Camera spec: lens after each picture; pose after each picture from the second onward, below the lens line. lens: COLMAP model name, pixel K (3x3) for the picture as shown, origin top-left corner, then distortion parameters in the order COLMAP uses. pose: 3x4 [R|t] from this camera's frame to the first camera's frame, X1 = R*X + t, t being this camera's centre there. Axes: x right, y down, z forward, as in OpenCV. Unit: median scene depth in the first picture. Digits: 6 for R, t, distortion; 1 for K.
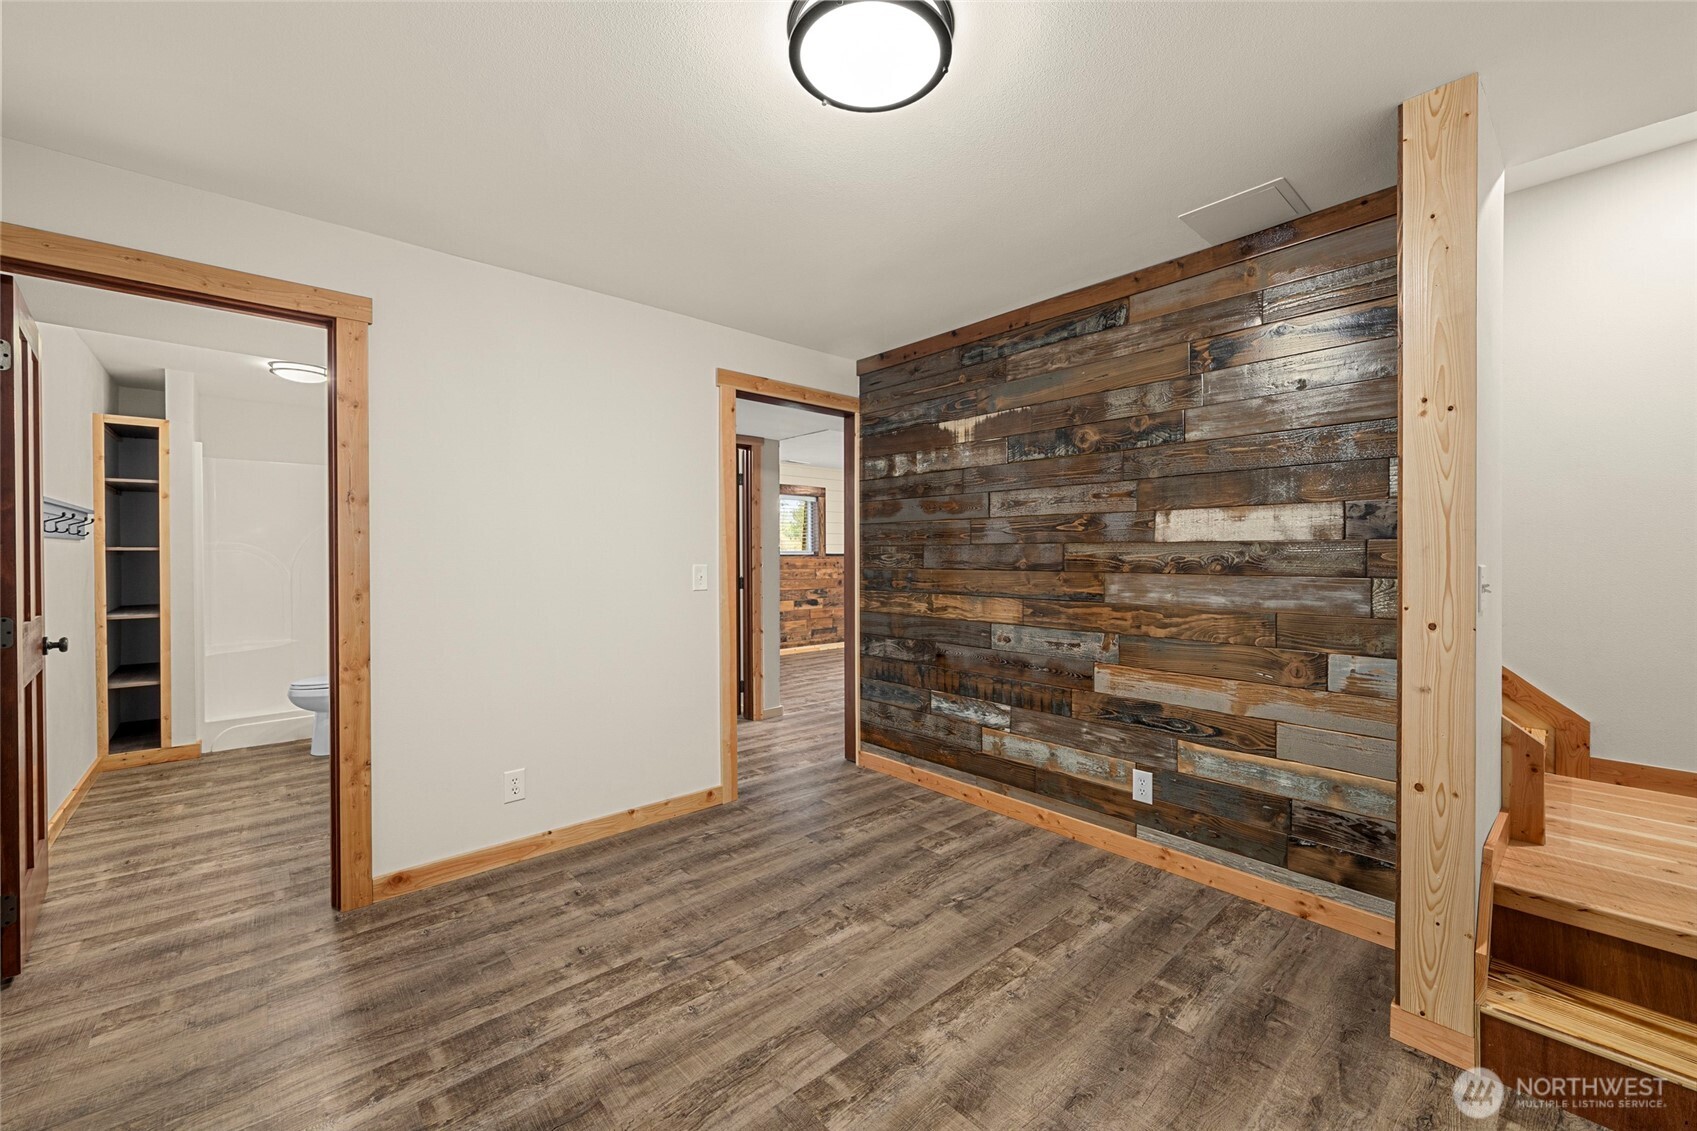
lens RADIAL K [[671.2, 0, 849.3], [0, 671.2, 562.3], [0, 0, 1]] dist [0.000902, -0.000621]
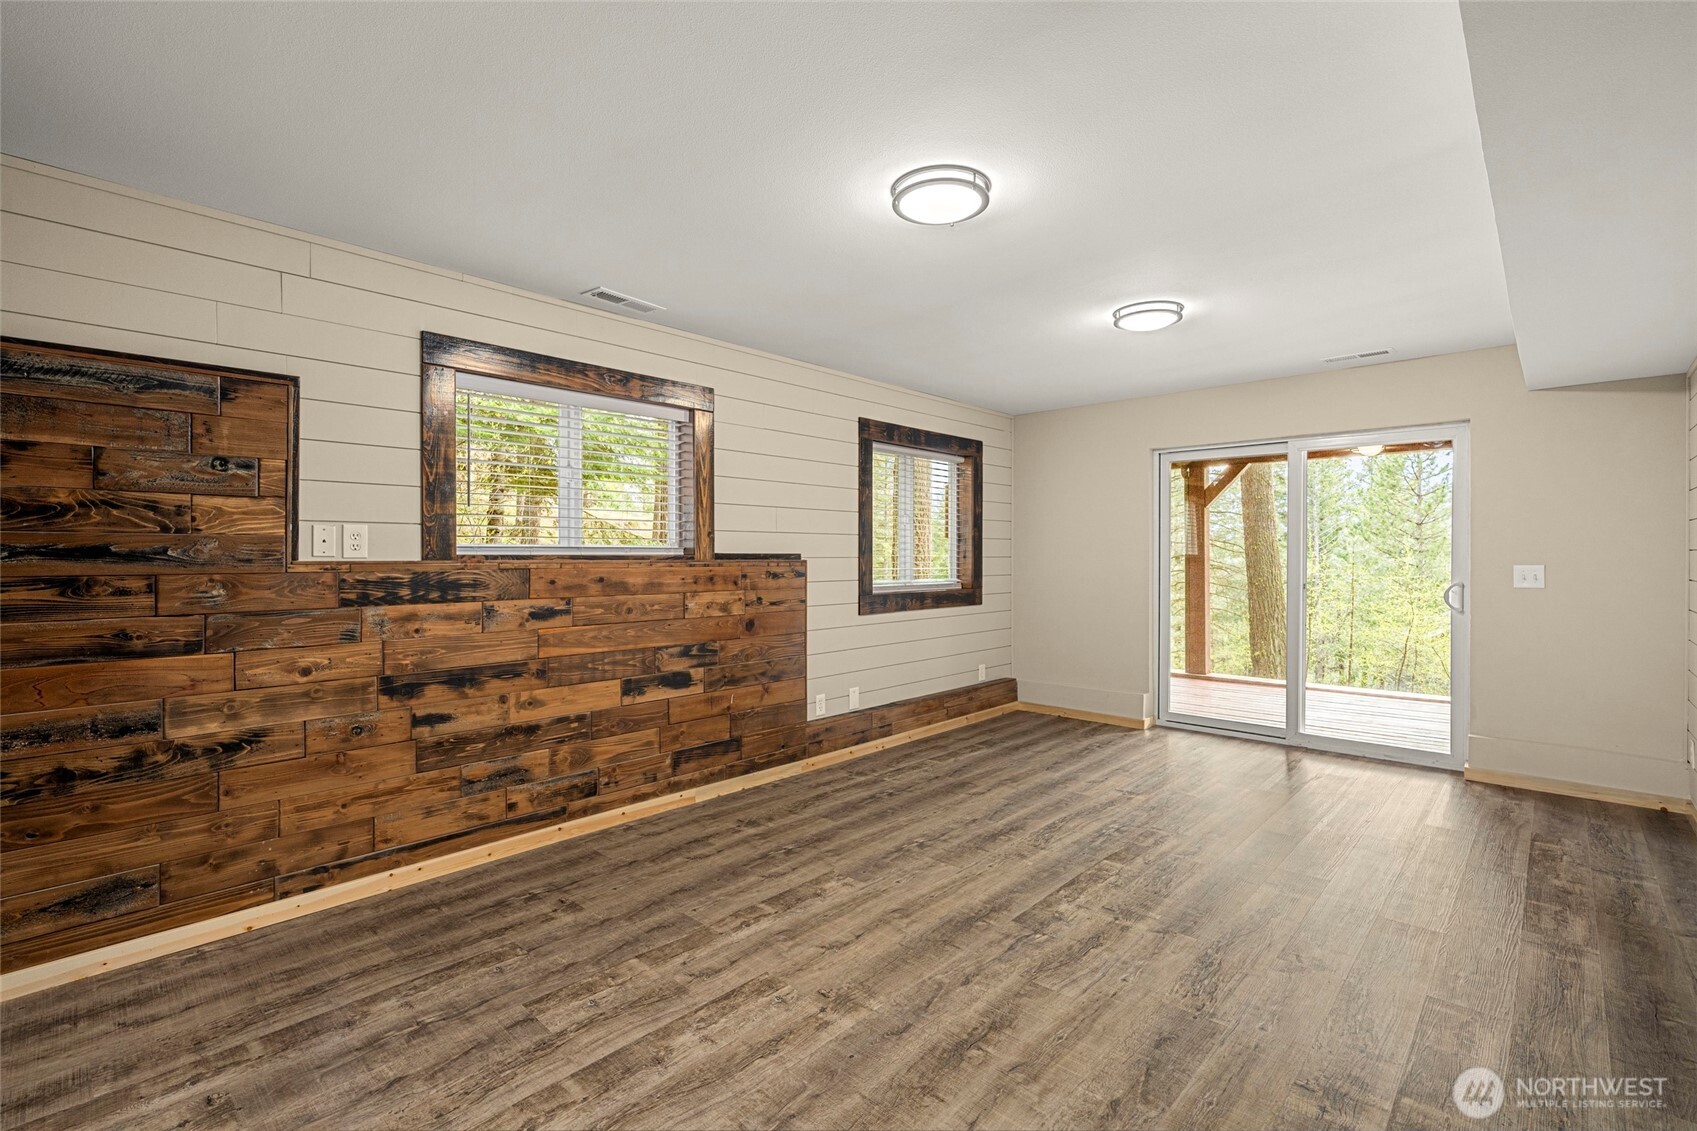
lens RADIAL K [[760.6, 0, 839.1], [0, 760.6, 575.5], [0, 0, 1]] dist [-0.007374, -0.000674]
pose [[0.997647, 0.001473, 0.068549, 0.008099], [-0.002695, 0.999839, 0.017733, -0.007986], [-0.068511, -0.017876, 0.997490, 0.556189]]
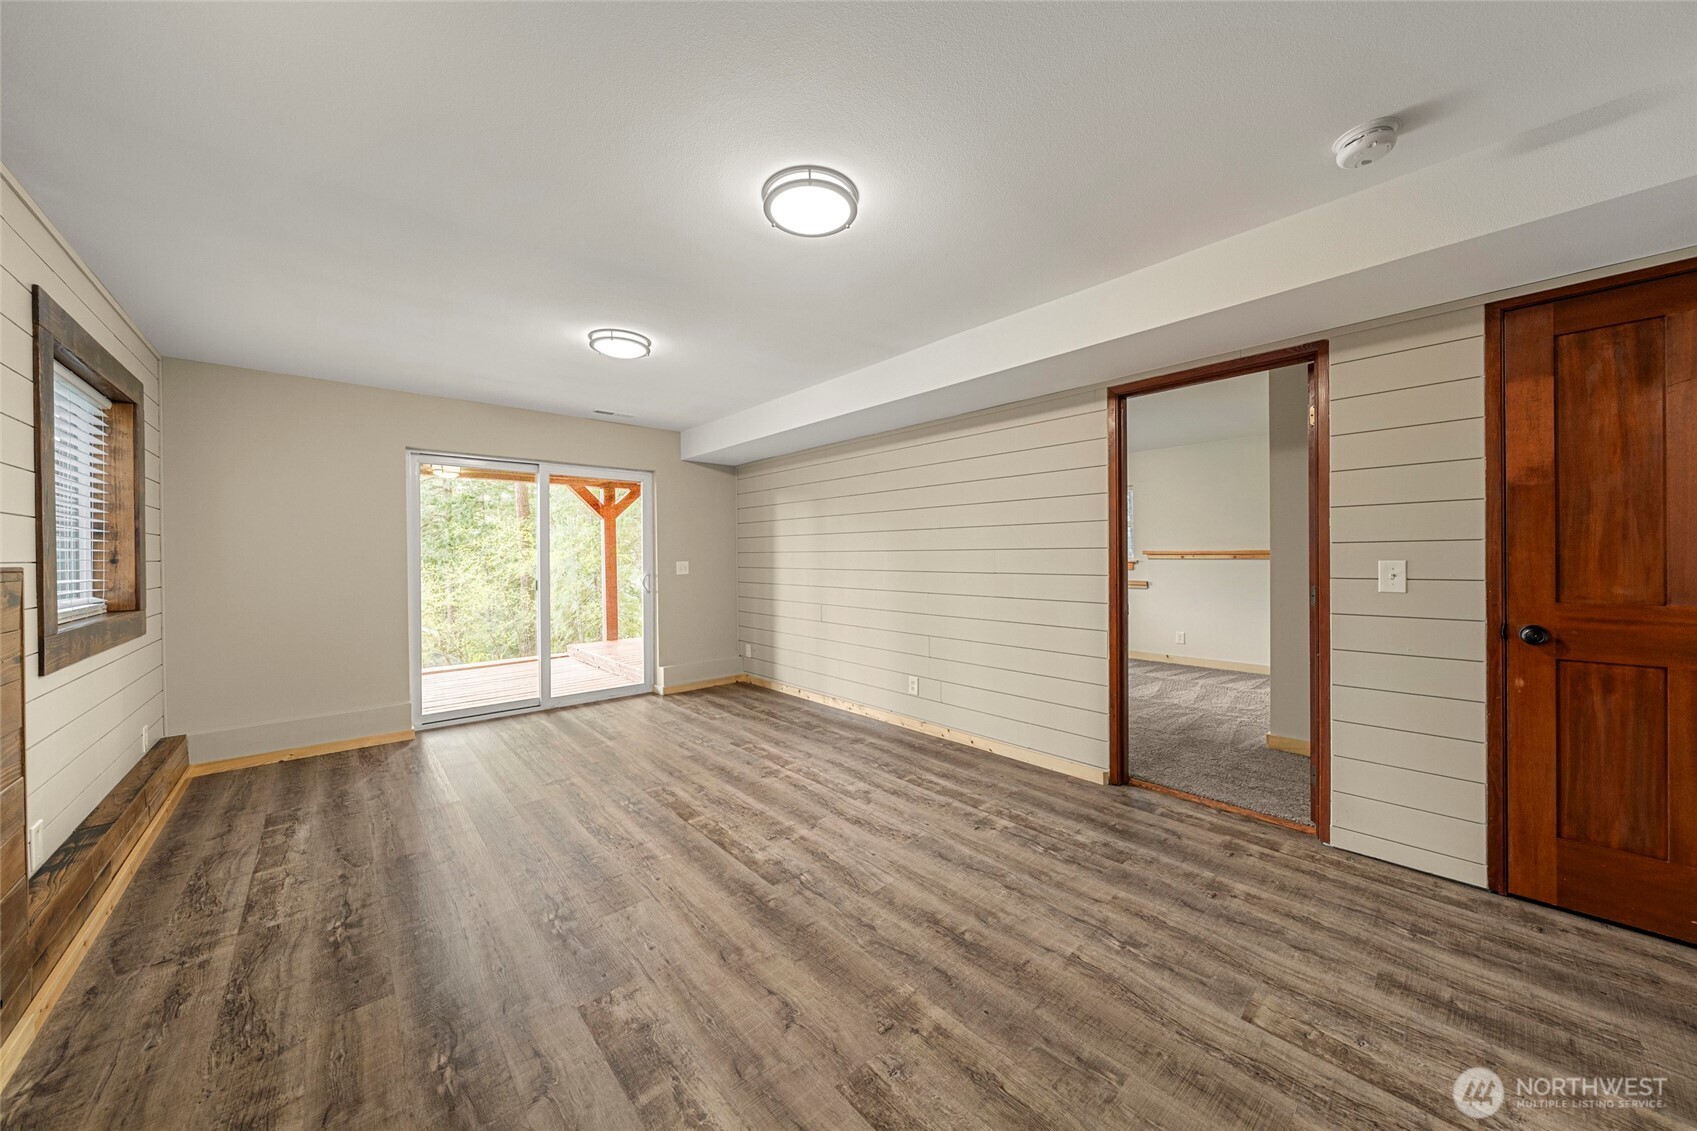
lens RADIAL K [[576.7, 0, 855.3], [0, 576.7, 560.3], [0, 0, 1]] dist [-0.002986, 0.000391]
pose [[0.004758, -0.004289, 0.999979, -0.150873], [0.014685, 0.999883, 0.004219, -0.008830], [-0.999881, 0.014665, 0.004820, 0.805359]]
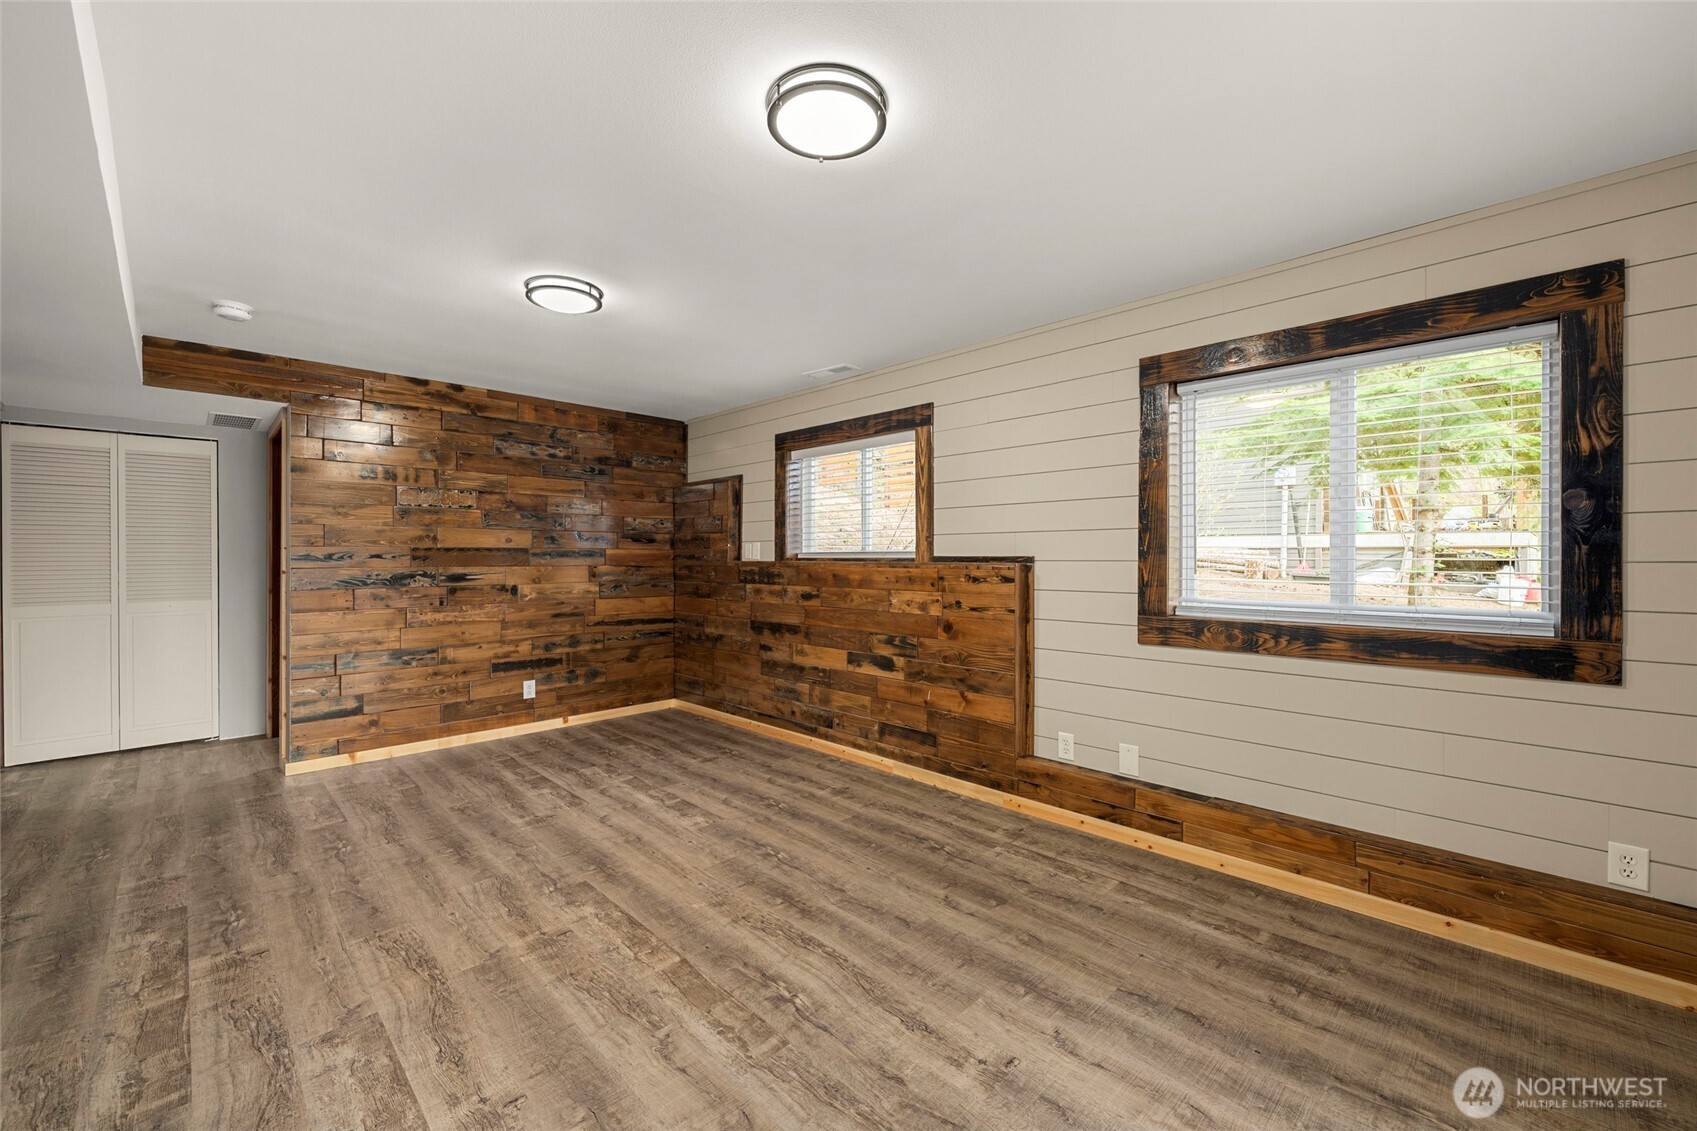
lens RADIAL K [[671.2, 0, 855.3], [0, 671.2, 569.4], [0, 0, 1]] dist [0.000902, -0.000621]
pose [[0.045610, 0.022935, -0.998696, 0.394769], [-0.005657, 0.999726, 0.022700, -0.013969], [0.998943, 0.004614, 0.045727, 0.949080]]
